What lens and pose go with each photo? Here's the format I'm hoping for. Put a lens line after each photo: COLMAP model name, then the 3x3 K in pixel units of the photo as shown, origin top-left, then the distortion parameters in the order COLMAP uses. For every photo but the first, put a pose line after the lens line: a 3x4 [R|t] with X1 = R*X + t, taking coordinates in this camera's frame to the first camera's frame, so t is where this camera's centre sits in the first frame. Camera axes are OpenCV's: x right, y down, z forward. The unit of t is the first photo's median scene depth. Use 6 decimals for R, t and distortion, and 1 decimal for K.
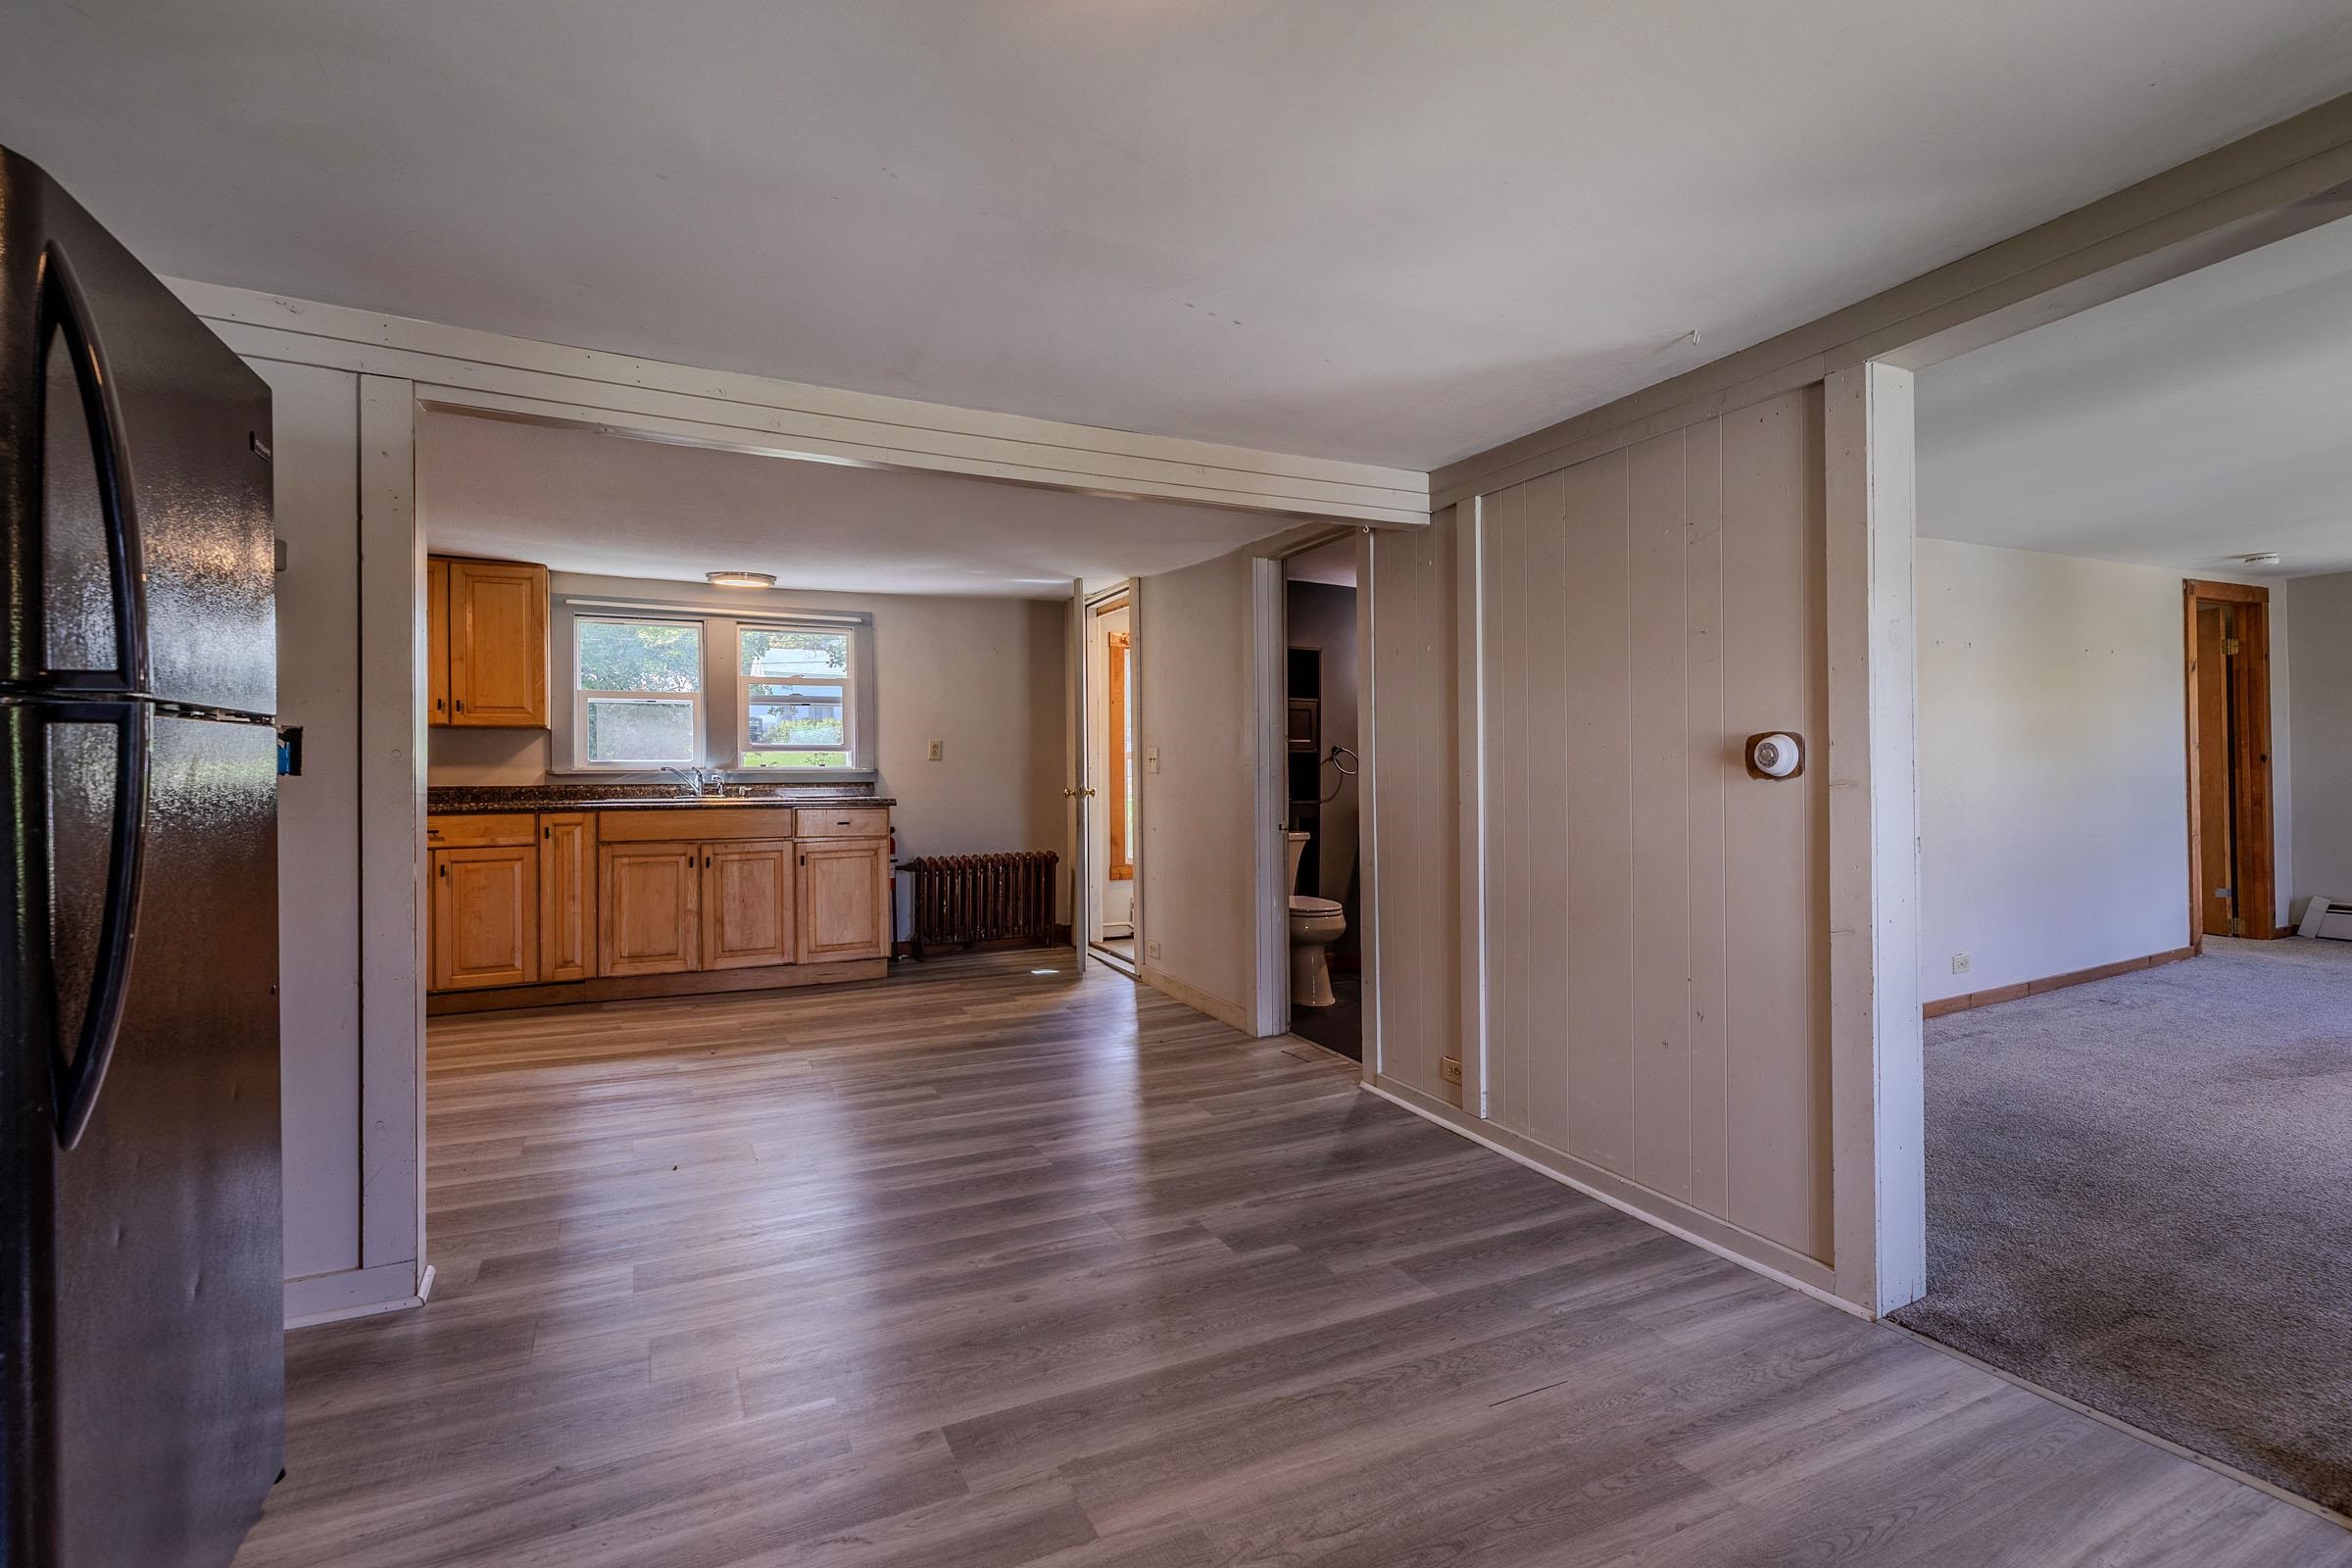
lens RADIAL K [[1069.4, 0, 1208.0], [0, 1069.4, 765.6], [0, 0, 1]] dist [0.005088, 0.000027]
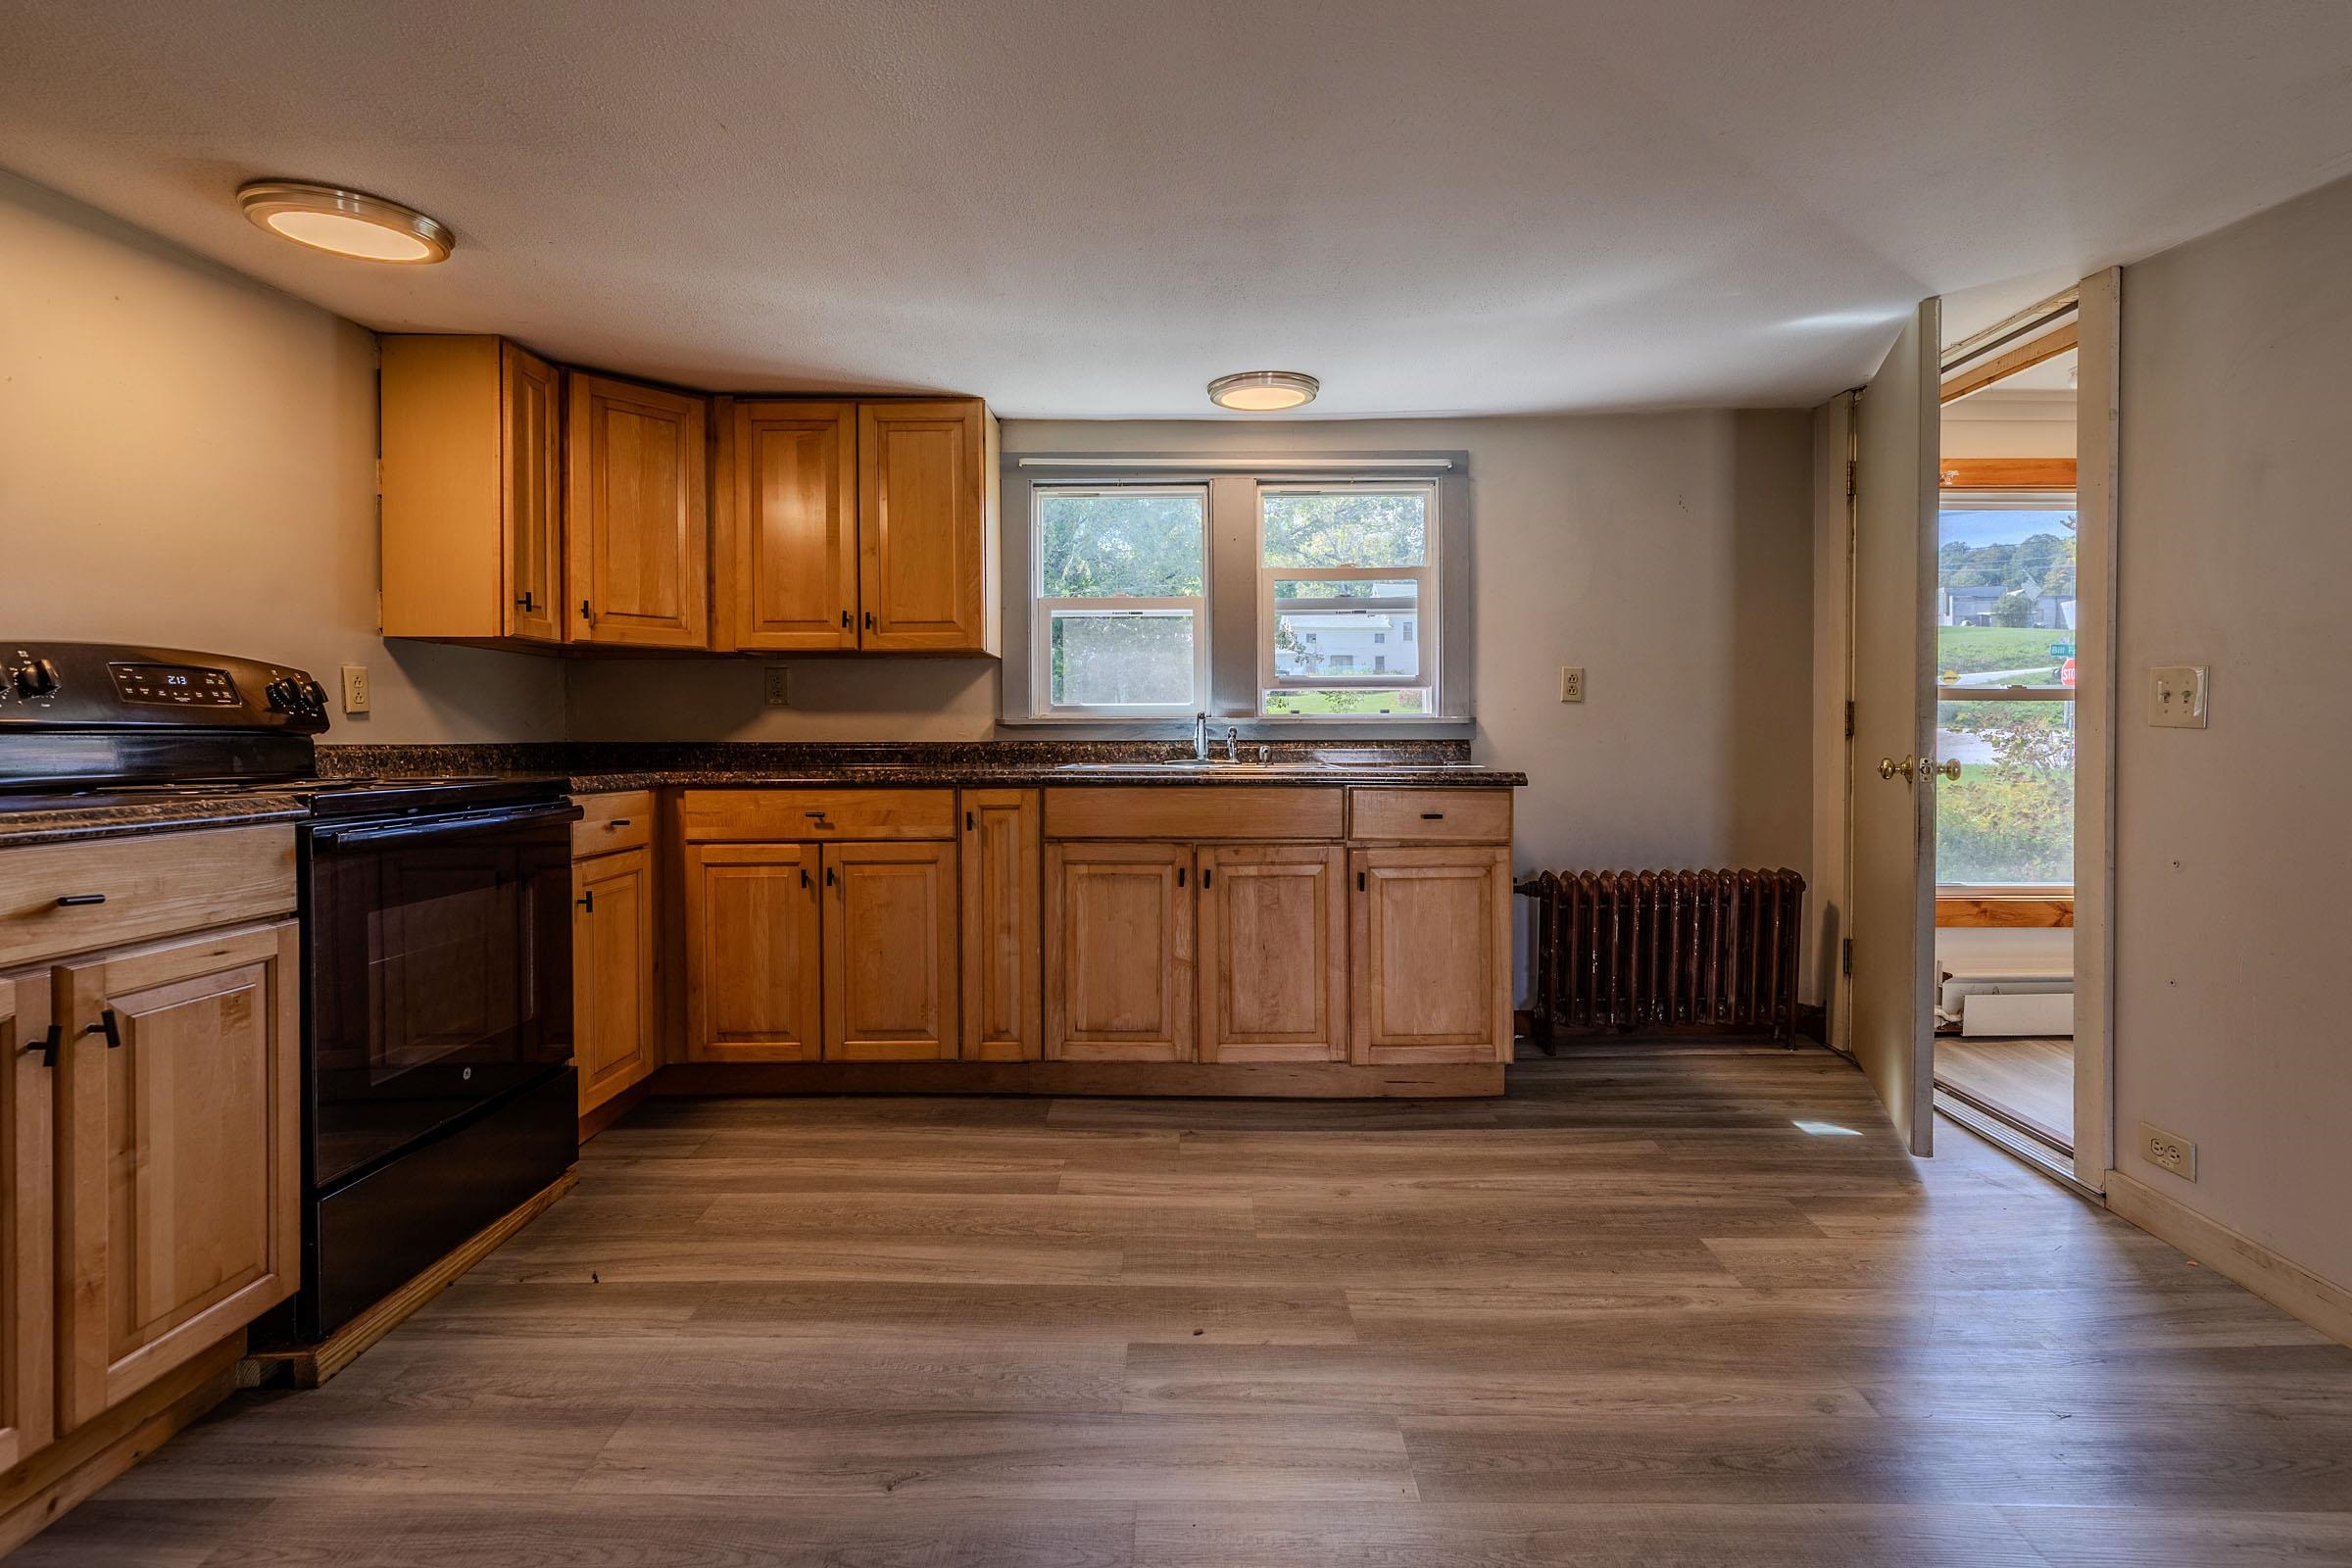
lens RADIAL K [[1069.4, 0, 1208.0], [0, 1069.4, 765.6], [0, 0, 1]] dist [0.005088, 0.000027]
pose [[0.891241, 0.019974, -0.453089, -0.200148], [-0.000251, 0.999051, 0.043548, 0.004238], [0.453529, -0.038698, 0.890401, 0.473310]]
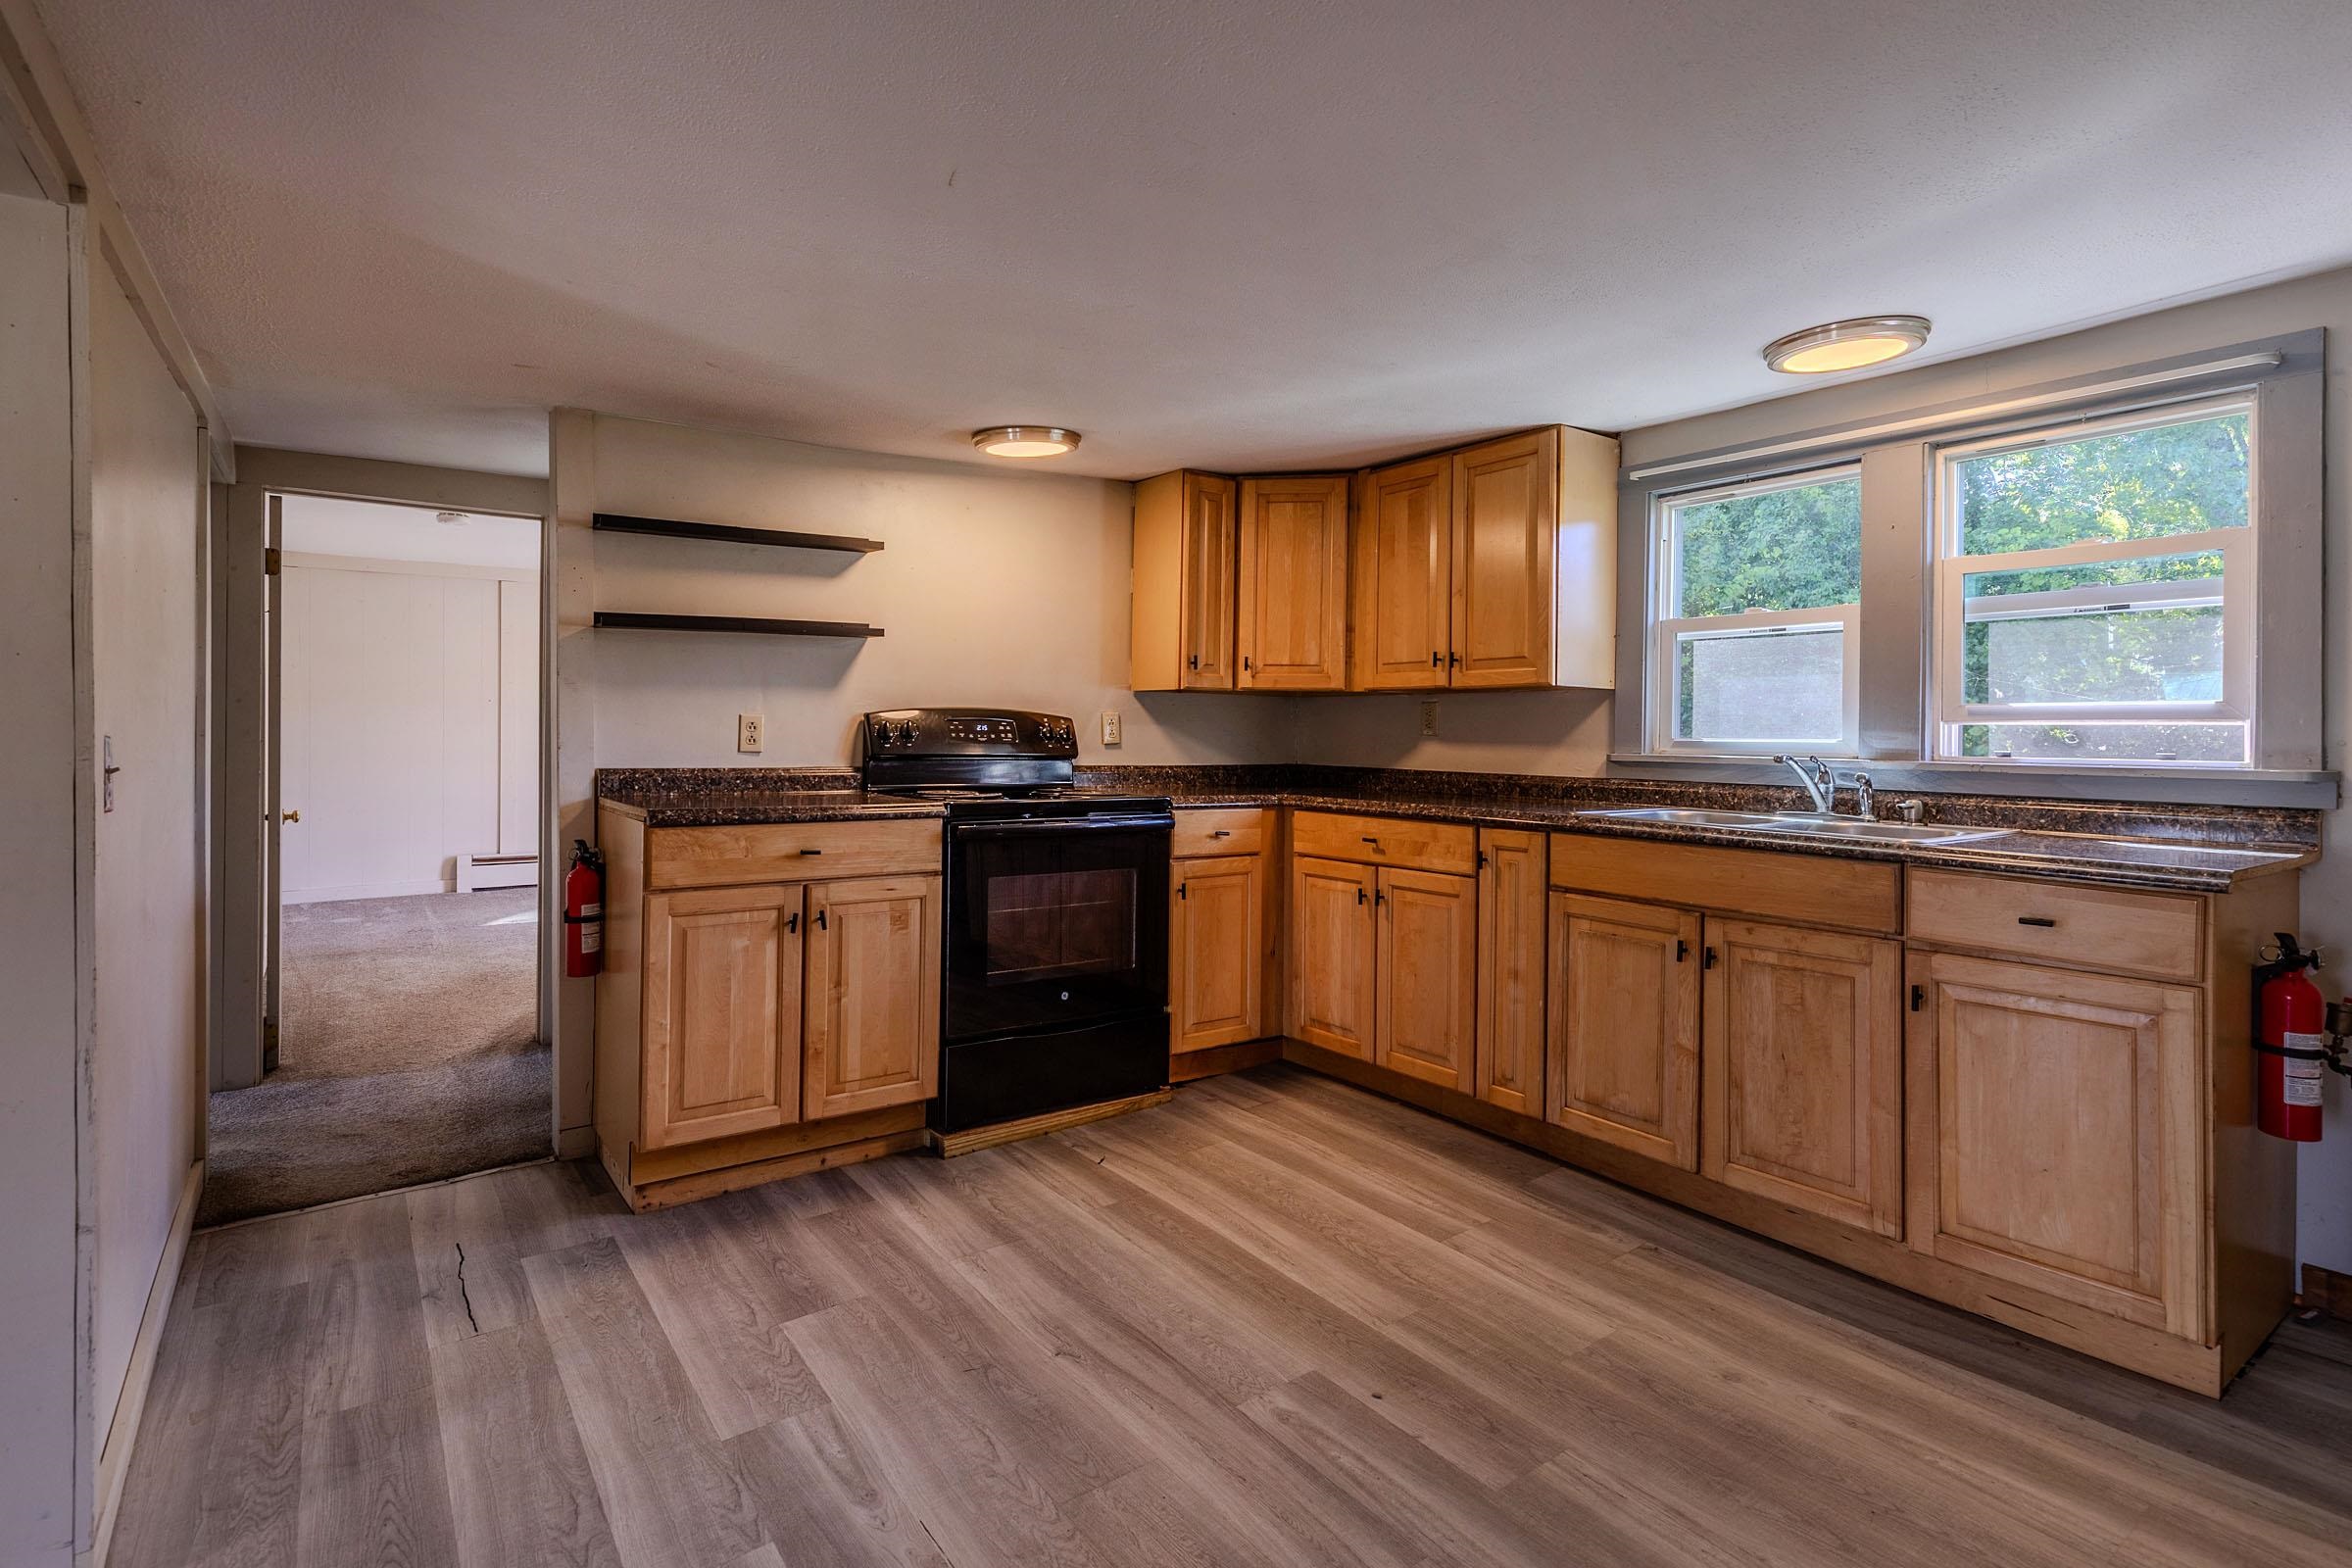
lens RADIAL K [[1145.6, 0, 1186.4], [0, 1145.6, 752.5], [0, 0, 1]] dist [0.003755, 0.000089]
pose [[0.162909, 0.028174, -0.986239, -0.000374], [-0.004230, 0.999603, 0.027857, -0.014537], [0.986632, -0.000367, 0.162964, 0.661245]]
